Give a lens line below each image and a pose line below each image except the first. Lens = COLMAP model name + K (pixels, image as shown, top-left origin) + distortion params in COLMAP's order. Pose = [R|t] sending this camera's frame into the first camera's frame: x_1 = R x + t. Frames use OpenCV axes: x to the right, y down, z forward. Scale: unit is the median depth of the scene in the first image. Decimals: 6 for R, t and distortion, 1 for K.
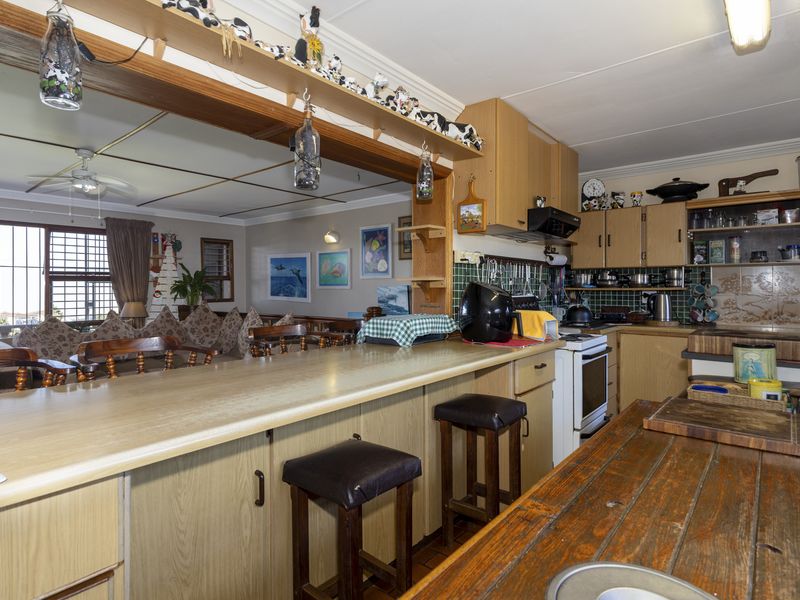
lens RADIAL K [[453.9, 0, 398.0], [0, 453.9, 288.2], [0, 0, 1]] dist [0.013270, 0.000085]
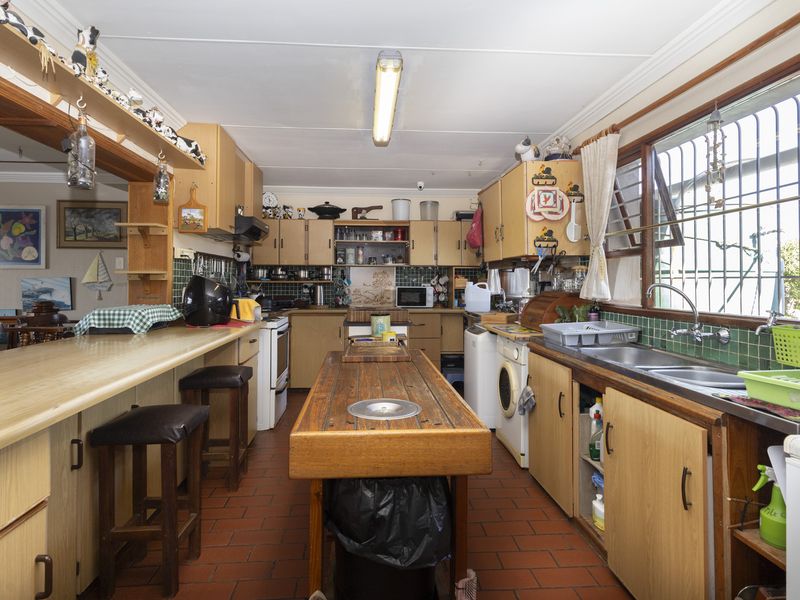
lens RADIAL K [[453.9, 0, 398.0], [0, 453.9, 288.2], [0, 0, 1]] dist [0.013270, 0.000085]
pose [[0.720396, -0.008280, 0.693513, -0.262470], [-0.003006, 0.999882, 0.015061, -0.000172], [-0.693556, -0.012935, 0.720286, -0.199409]]
